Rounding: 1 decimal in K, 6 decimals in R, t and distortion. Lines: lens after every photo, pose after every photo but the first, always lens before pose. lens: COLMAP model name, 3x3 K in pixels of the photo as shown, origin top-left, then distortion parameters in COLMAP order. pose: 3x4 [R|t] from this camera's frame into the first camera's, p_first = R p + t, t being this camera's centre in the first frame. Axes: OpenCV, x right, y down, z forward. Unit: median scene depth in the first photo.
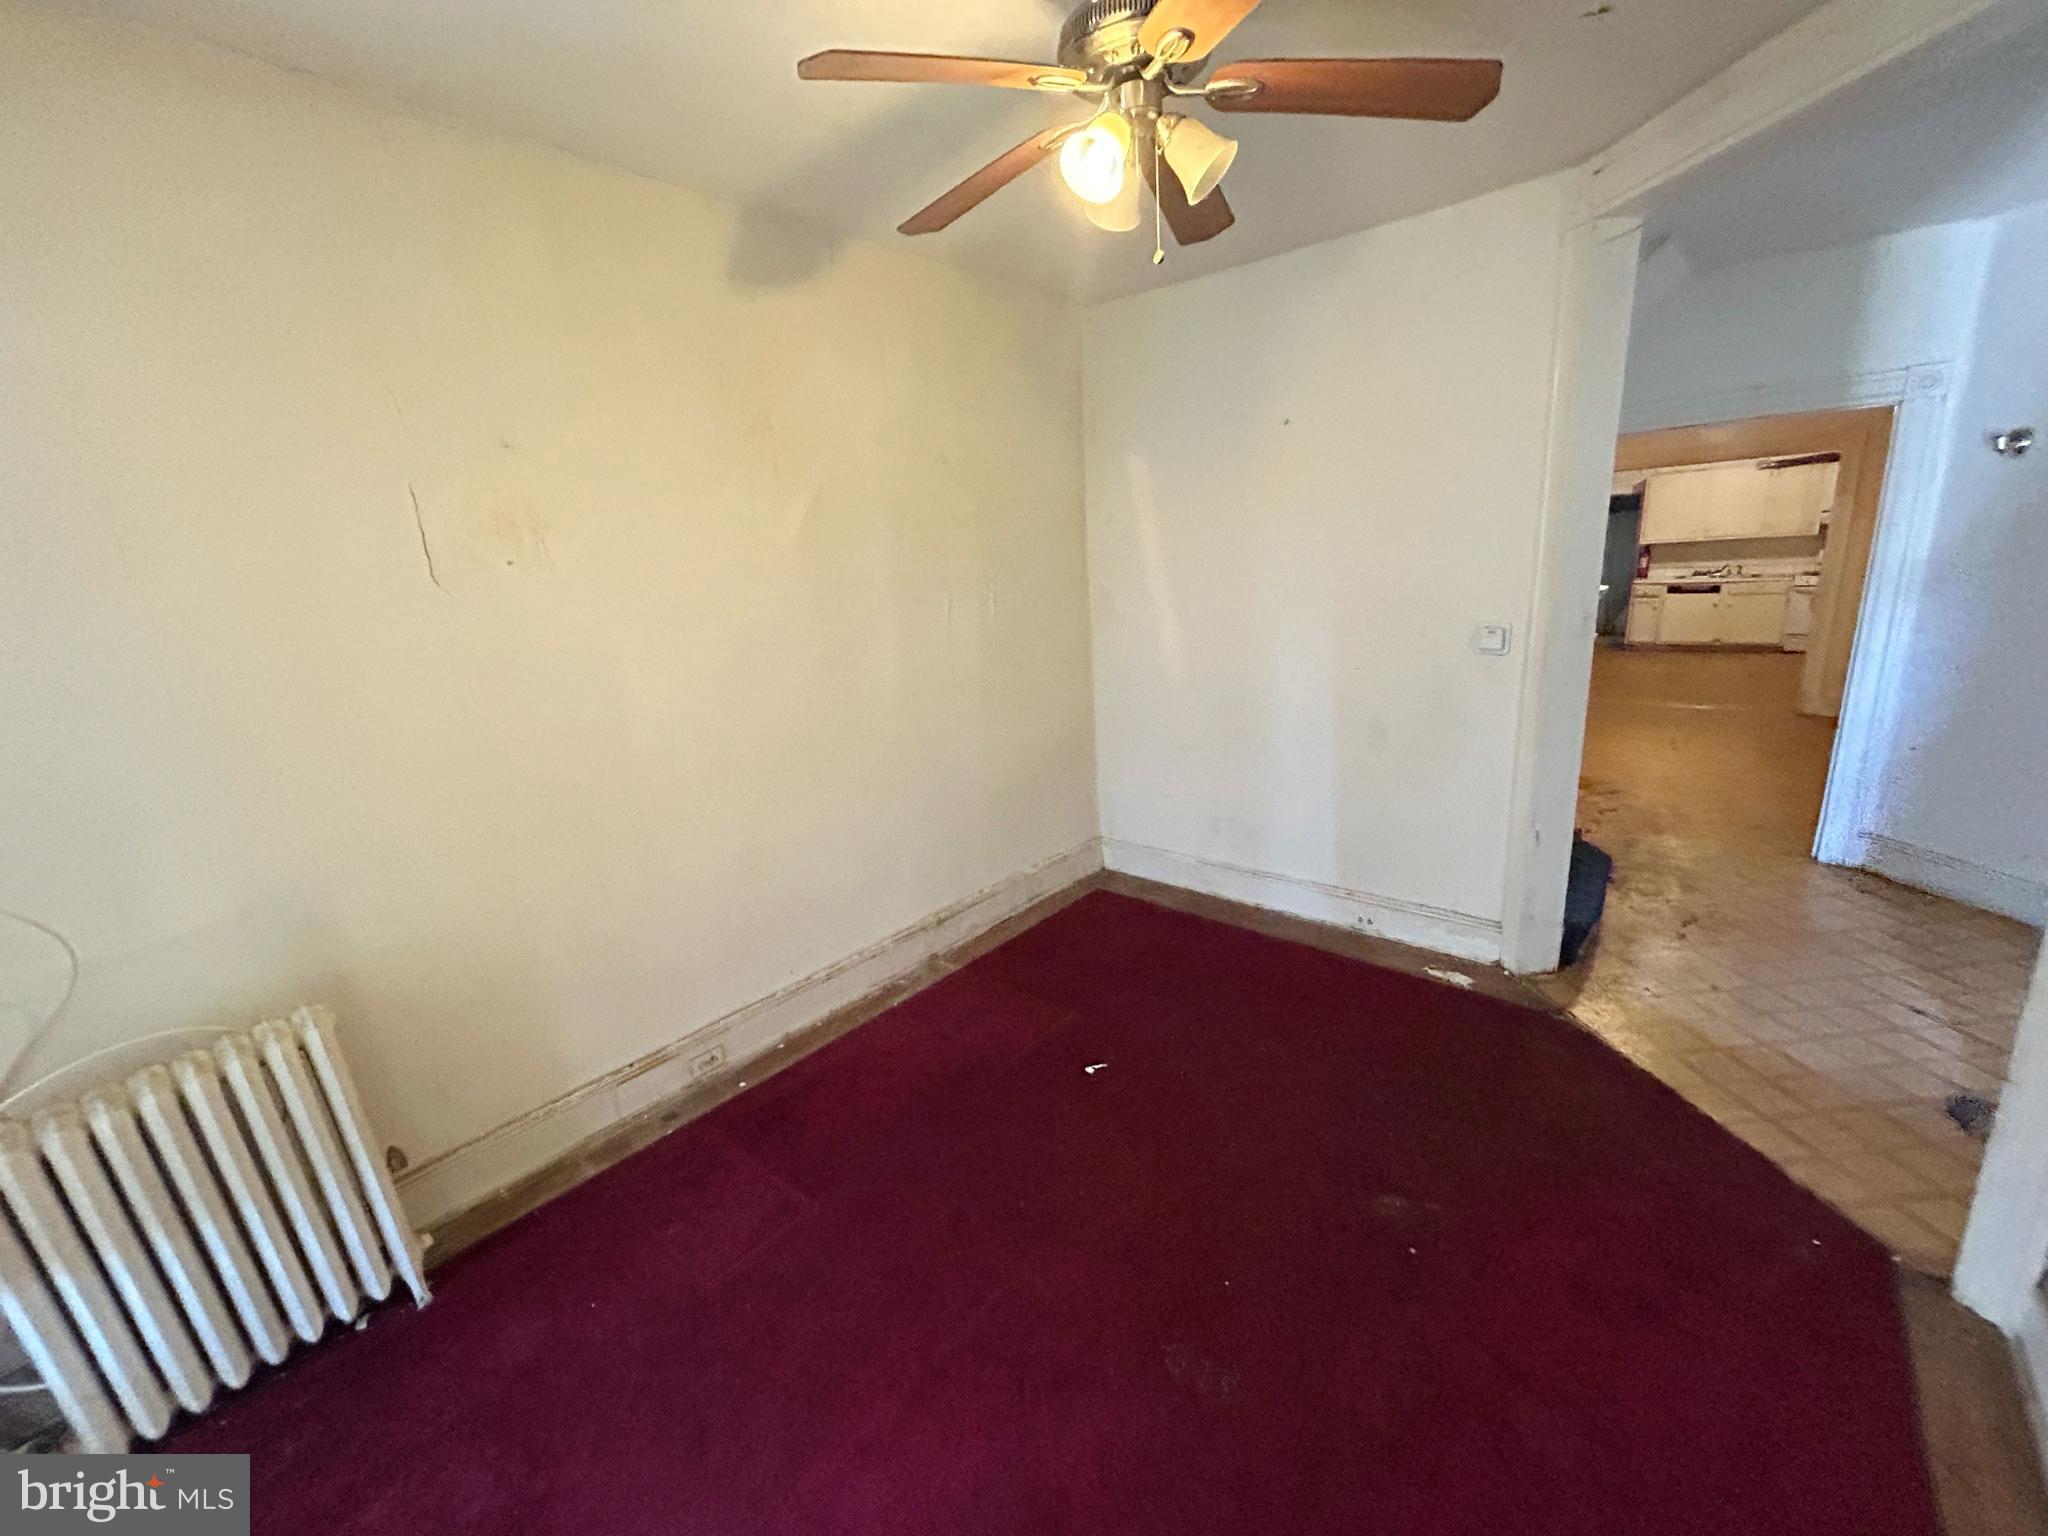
lens RADIAL K [[826.3, 0, 1028.1], [0, 826.3, 749.1], [0, 0, 1]] dist [0.000236, 0.002663]
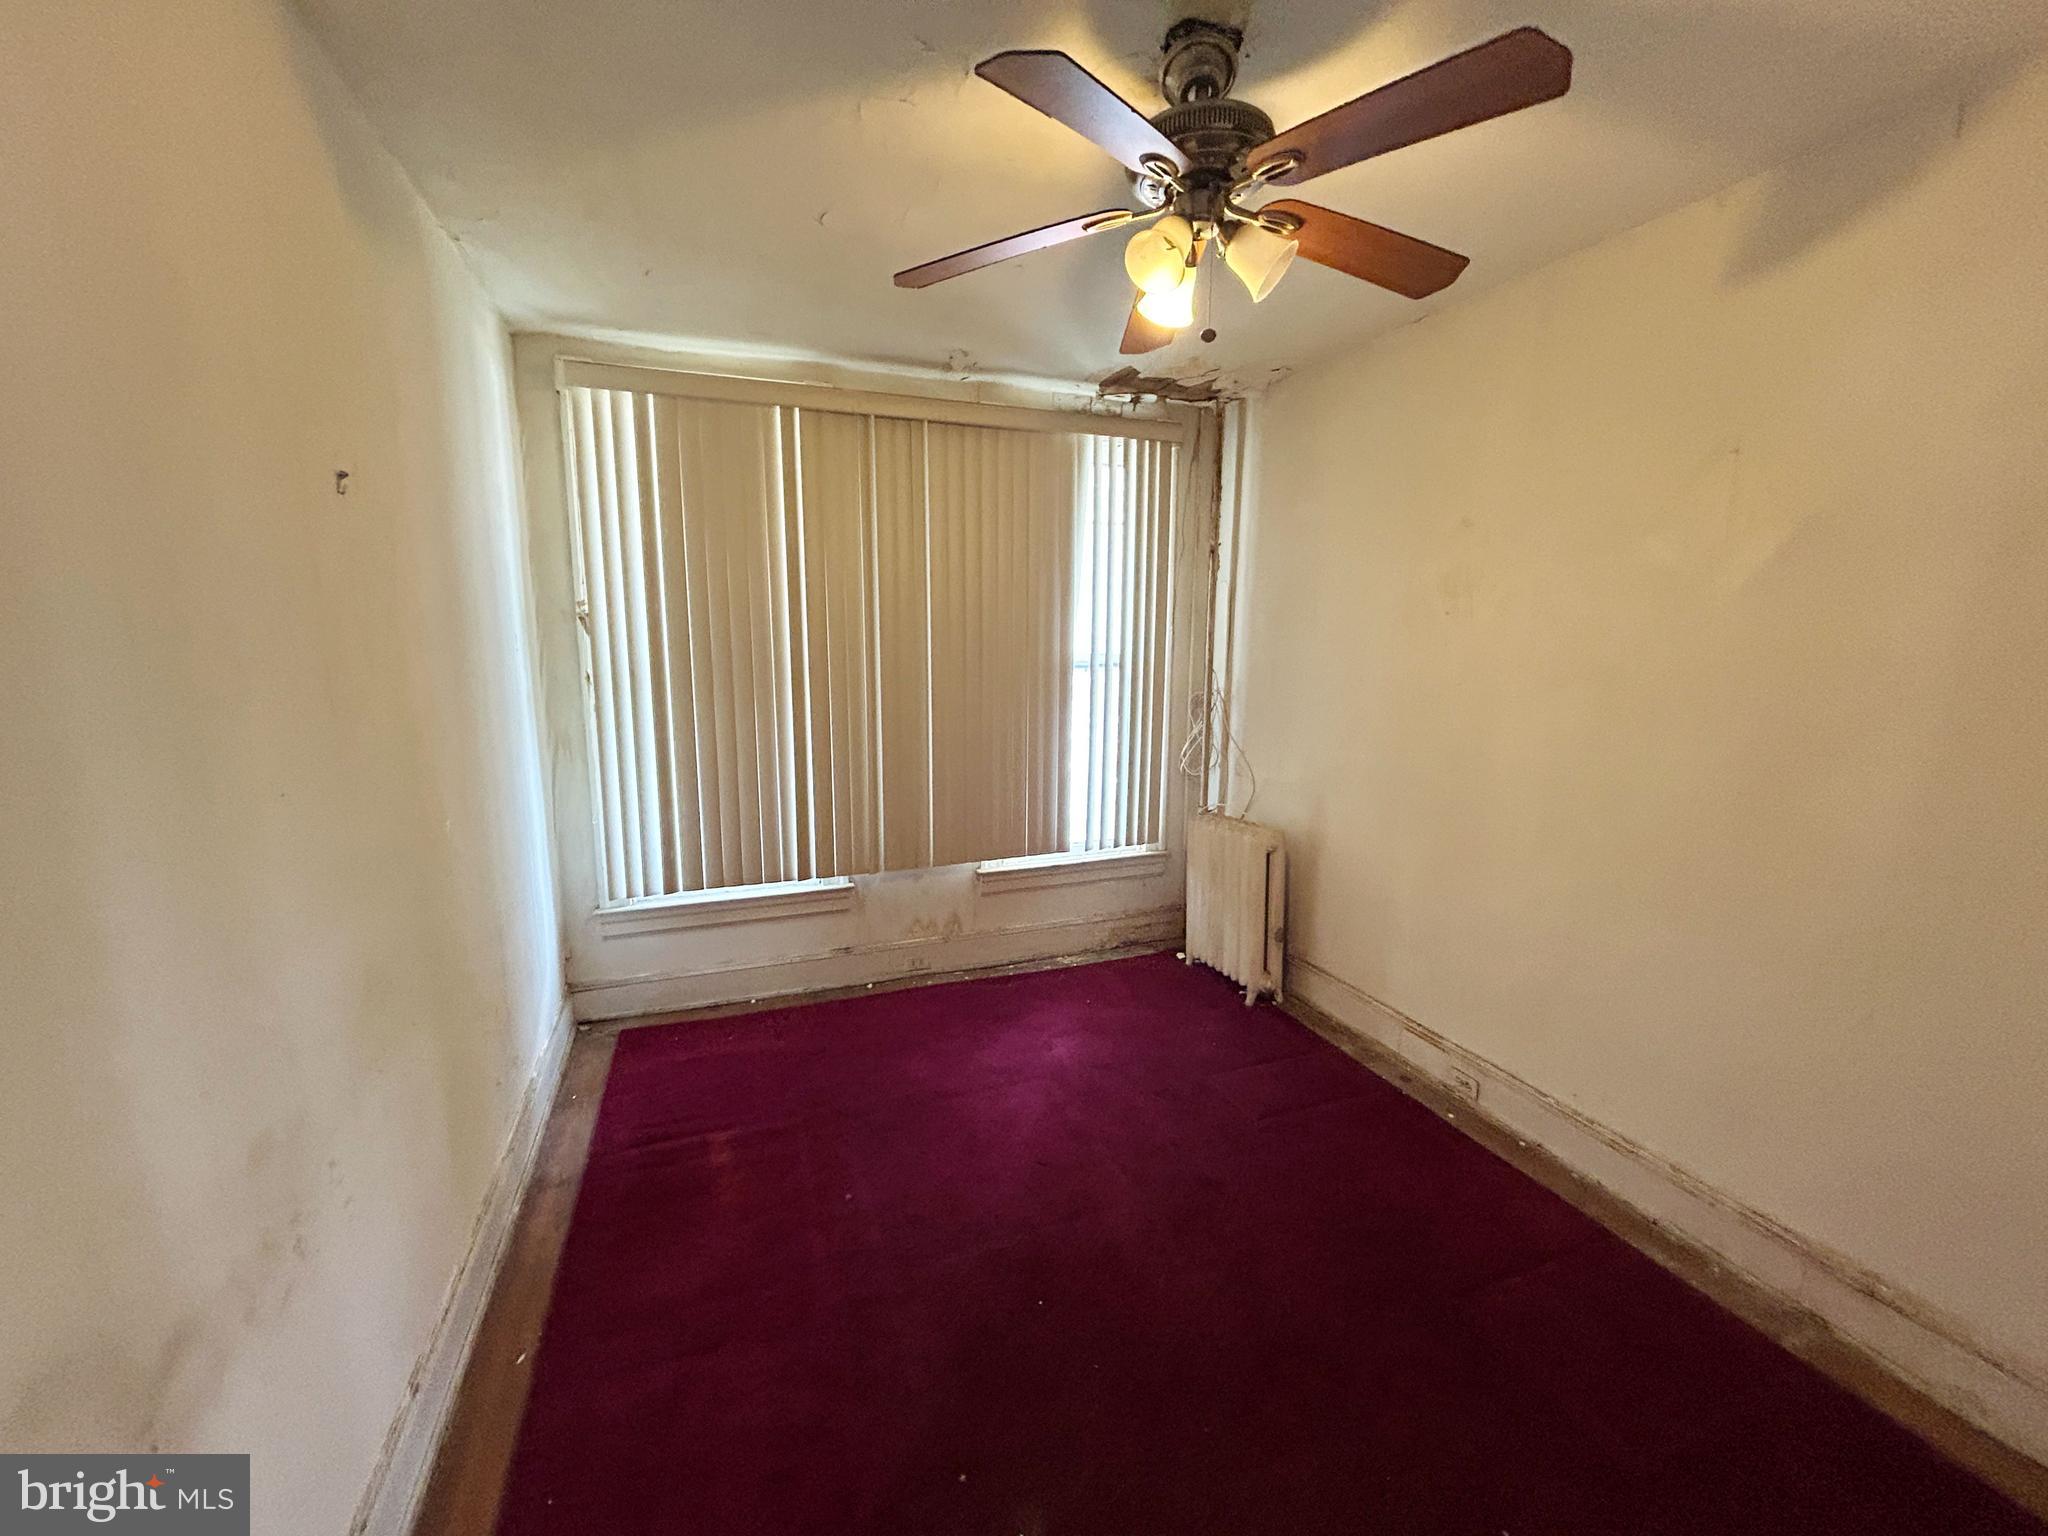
lens RADIAL K [[826.3, 0, 1028.1], [0, 826.3, 749.1], [0, 0, 1]] dist [0.000236, 0.002663]
pose [[-0.463750, 0.183345, -0.866787, 0.666738], [-0.188076, 0.935681, 0.298543, -0.218350], [0.865773, 0.301471, -0.399440, 0.760359]]
